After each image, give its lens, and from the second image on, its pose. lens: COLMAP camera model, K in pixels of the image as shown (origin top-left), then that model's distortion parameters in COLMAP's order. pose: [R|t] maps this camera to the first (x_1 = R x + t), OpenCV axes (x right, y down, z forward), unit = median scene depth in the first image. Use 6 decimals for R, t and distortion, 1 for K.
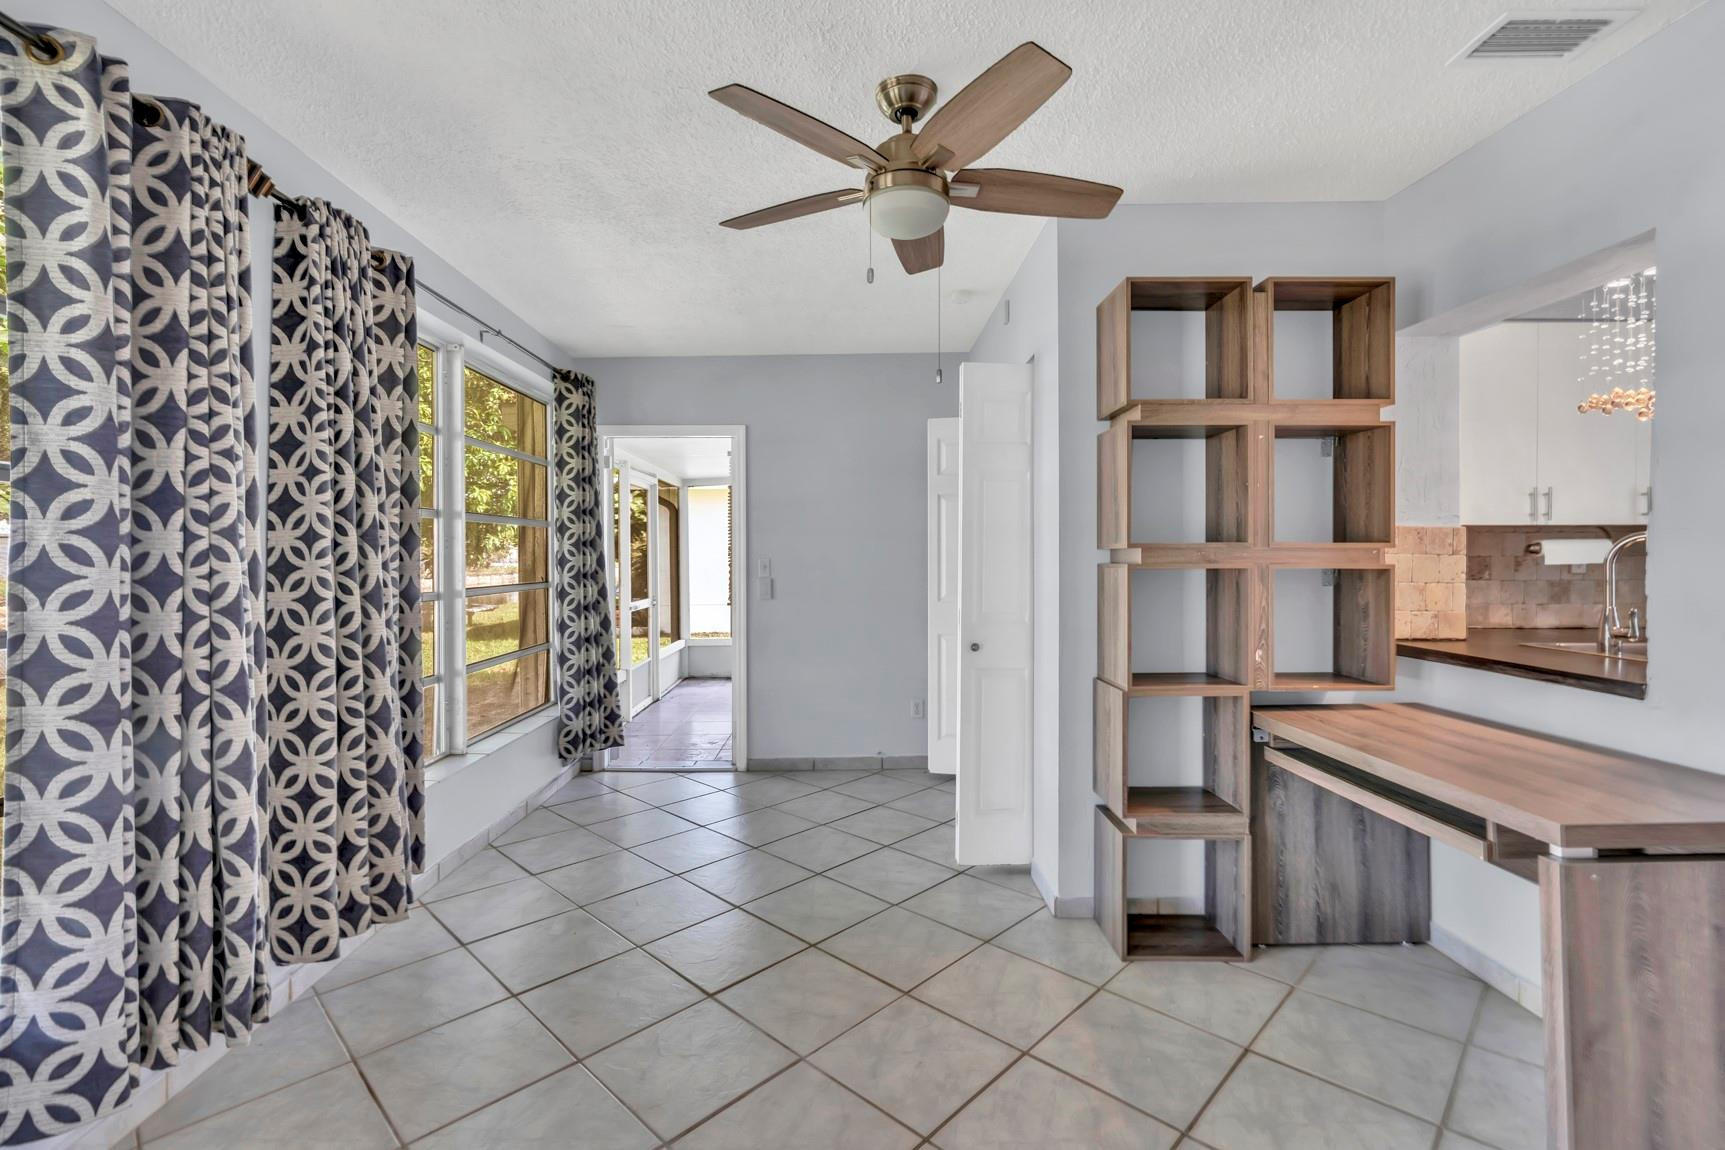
lens RADIAL K [[787.1, 0, 857.3], [0, 787.1, 549.8], [0, 0, 1]] dist [-0.007657, 0.000539]
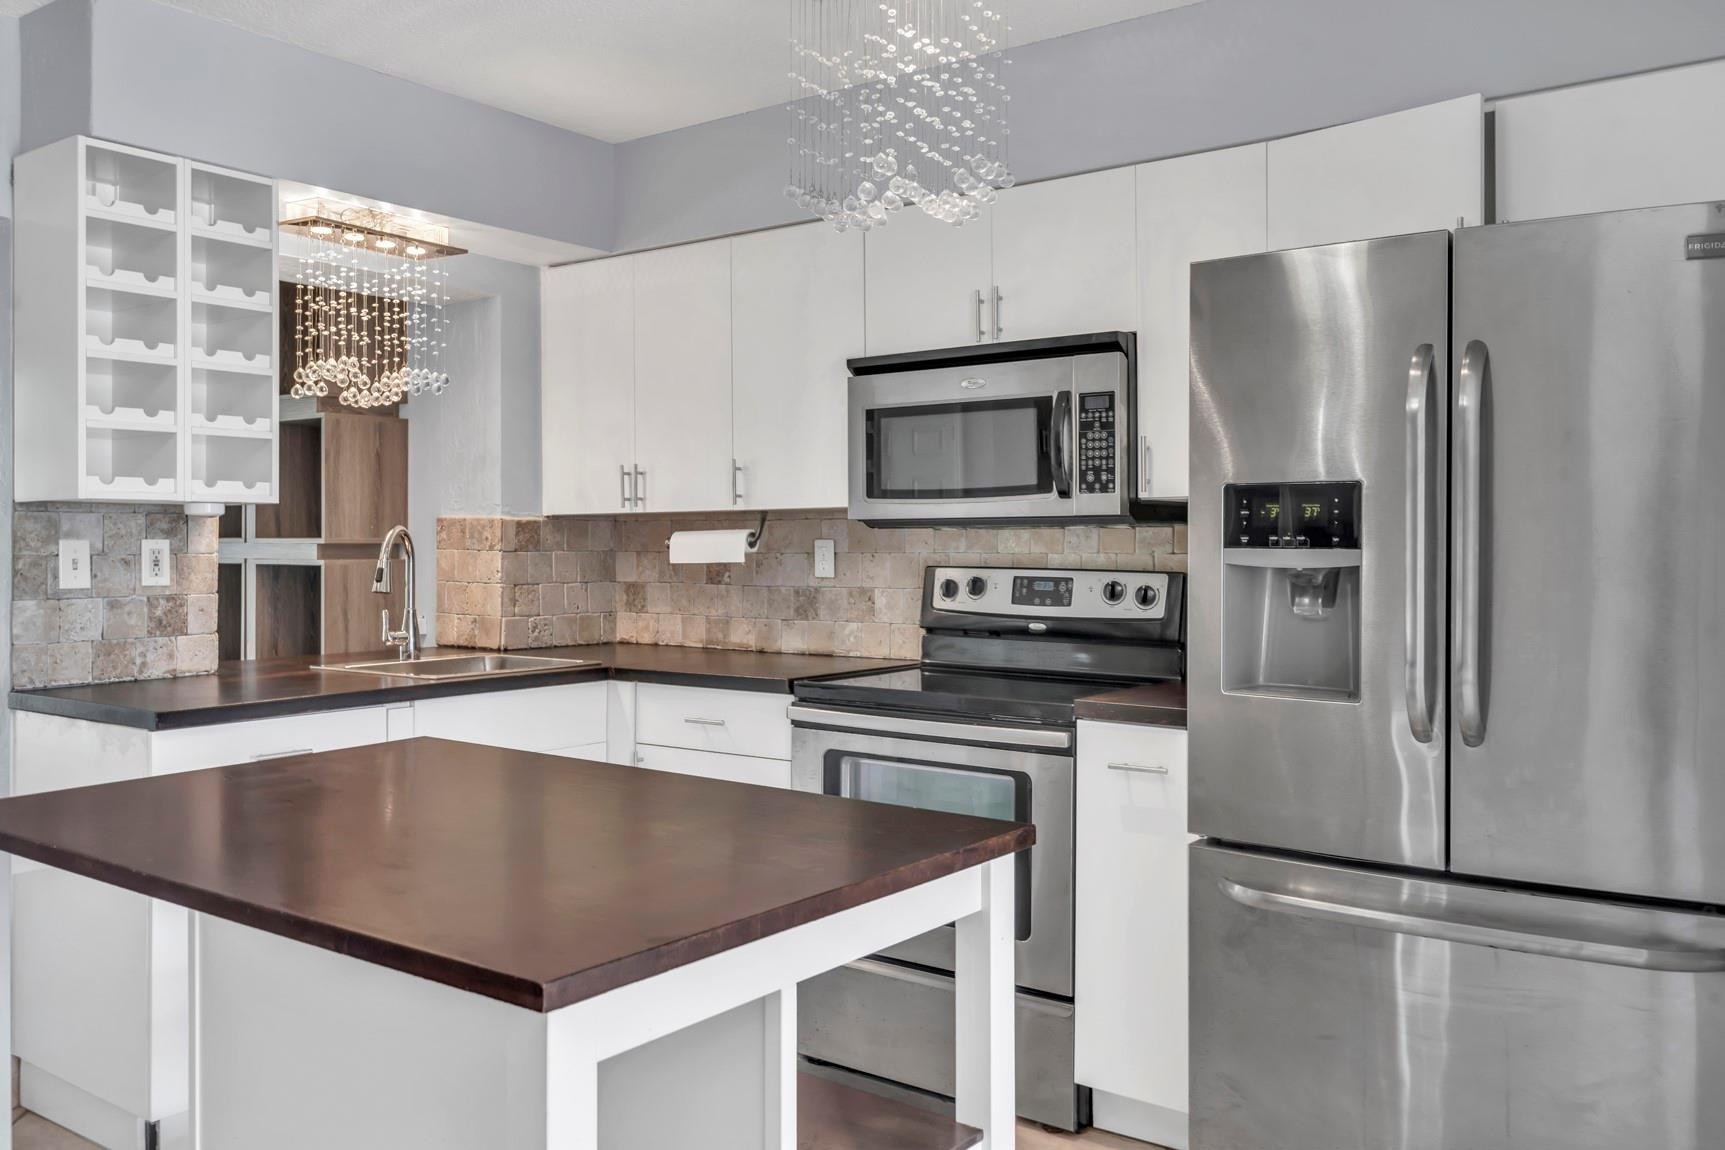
lens RADIAL K [[1395.0, 0, 855.5], [0, 1395.0, 540.3], [0, 0, 1]] dist [-0.001636, -0.001476]
pose [[0.802598, 0.000127, -0.596521, 2.080735], [0.001638, 0.999996, 0.002418, -0.007830], [0.596519, -0.002918, 0.802594, 0.010748]]
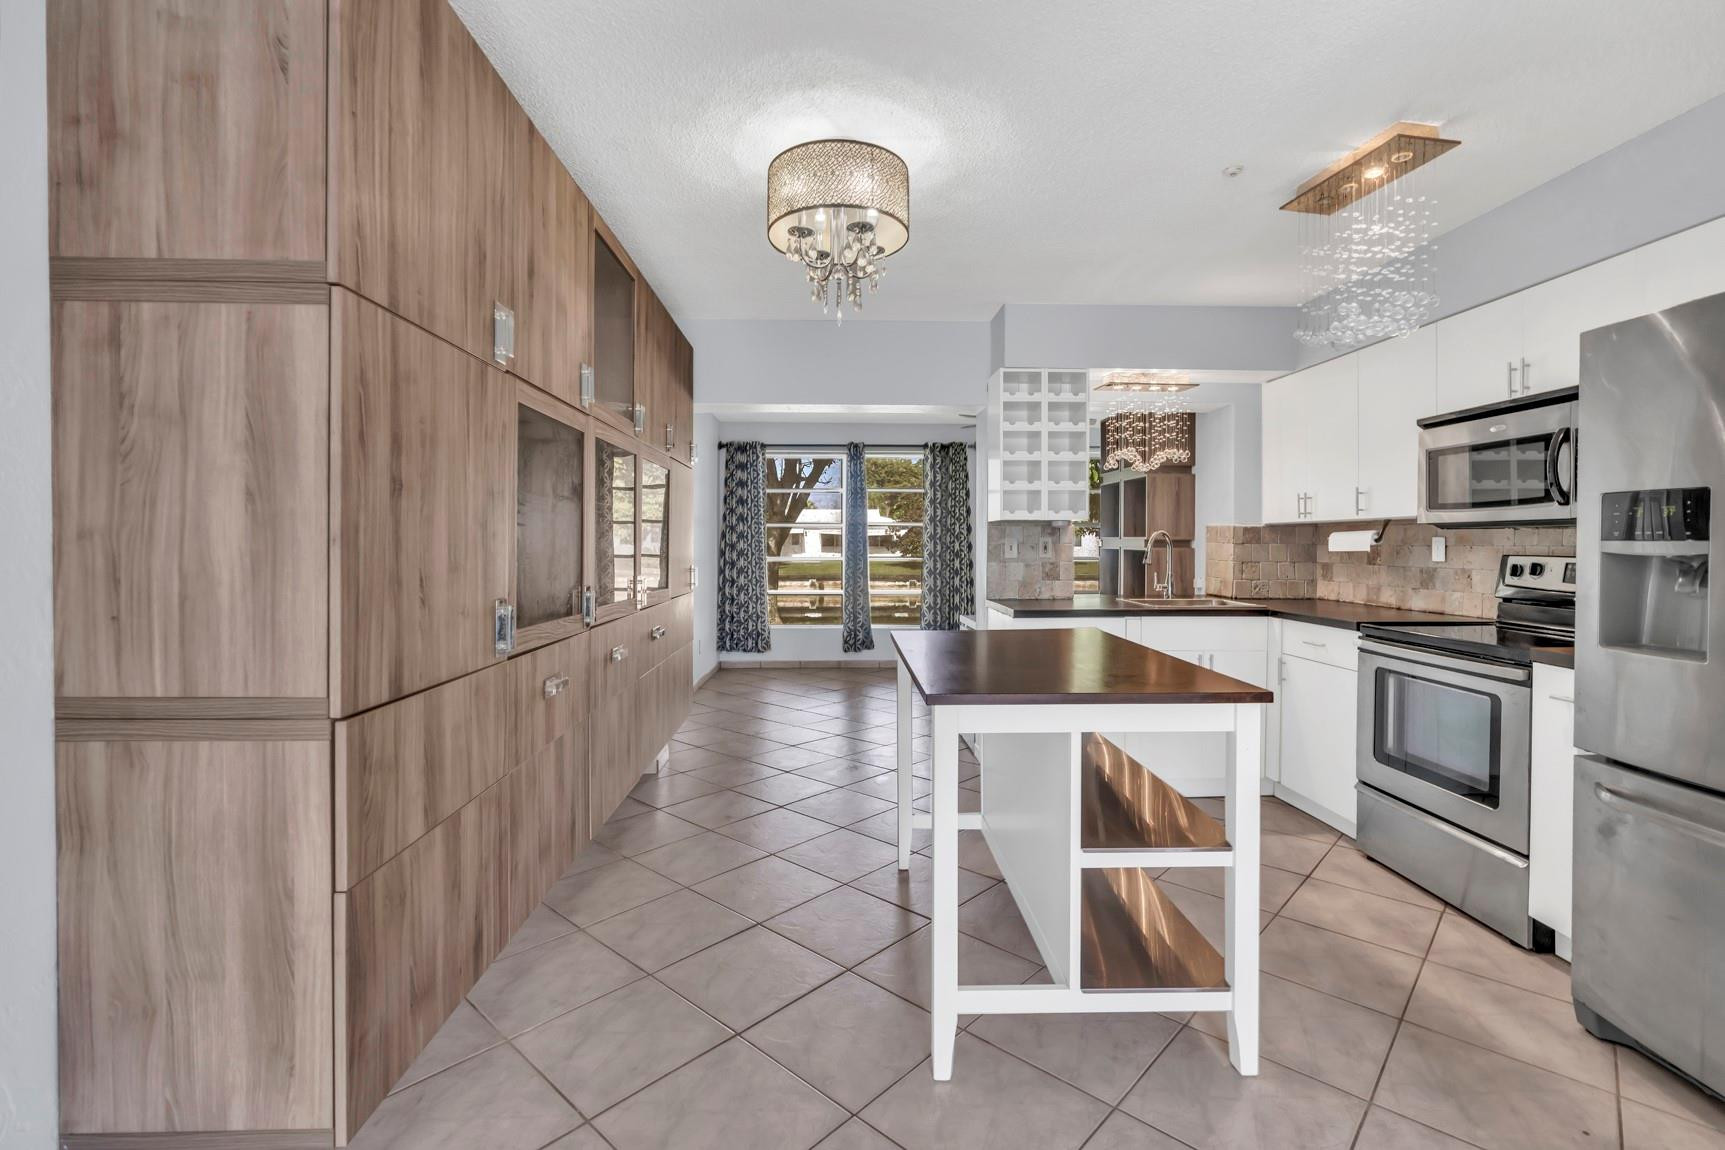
lens RADIAL K [[787.1, 0, 857.3], [0, 787.1, 549.8], [0, 0, 1]] dist [-0.007657, 0.000539]
pose [[0.032542, 0.012516, -0.999392, 2.414348], [0.003338, 0.999915, 0.012631, -0.002903], [0.999465, -0.003747, 0.032498, 0.211863]]
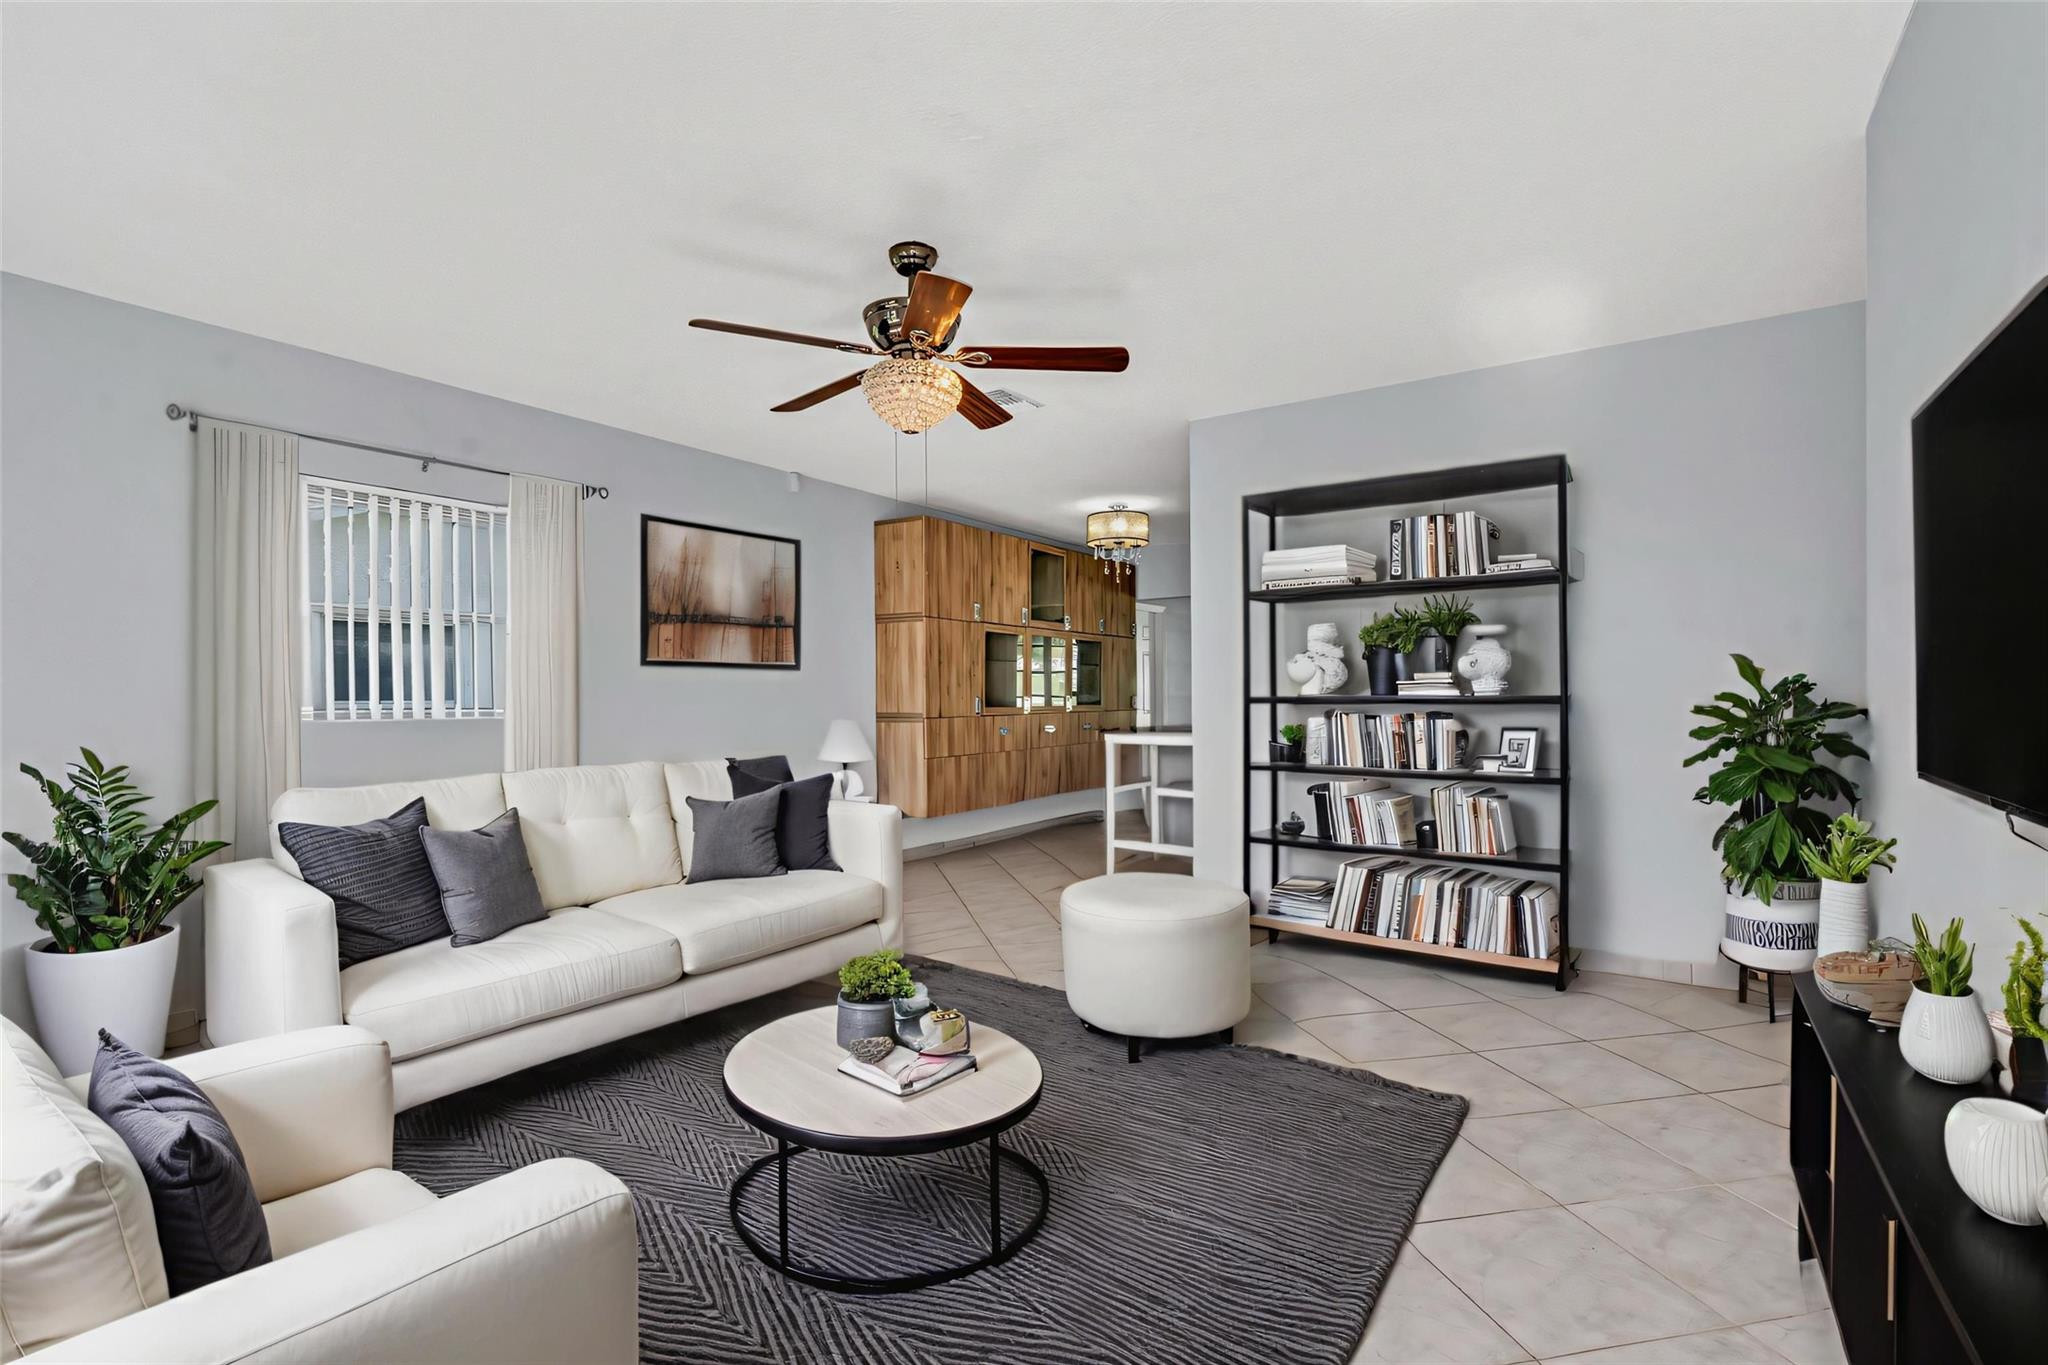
lens RADIAL K [[991.4, 0, 1019.7], [0, 991.4, 706.1], [0, 0, 1]] dist [-0.000288, 0.000166]
pose [[-0.543510, 0.007855, -0.839366, 3.843702], [0.008711, 0.999955, 0.003718, 0.062621], [0.839358, -0.005291, -0.543554, 1.422665]]
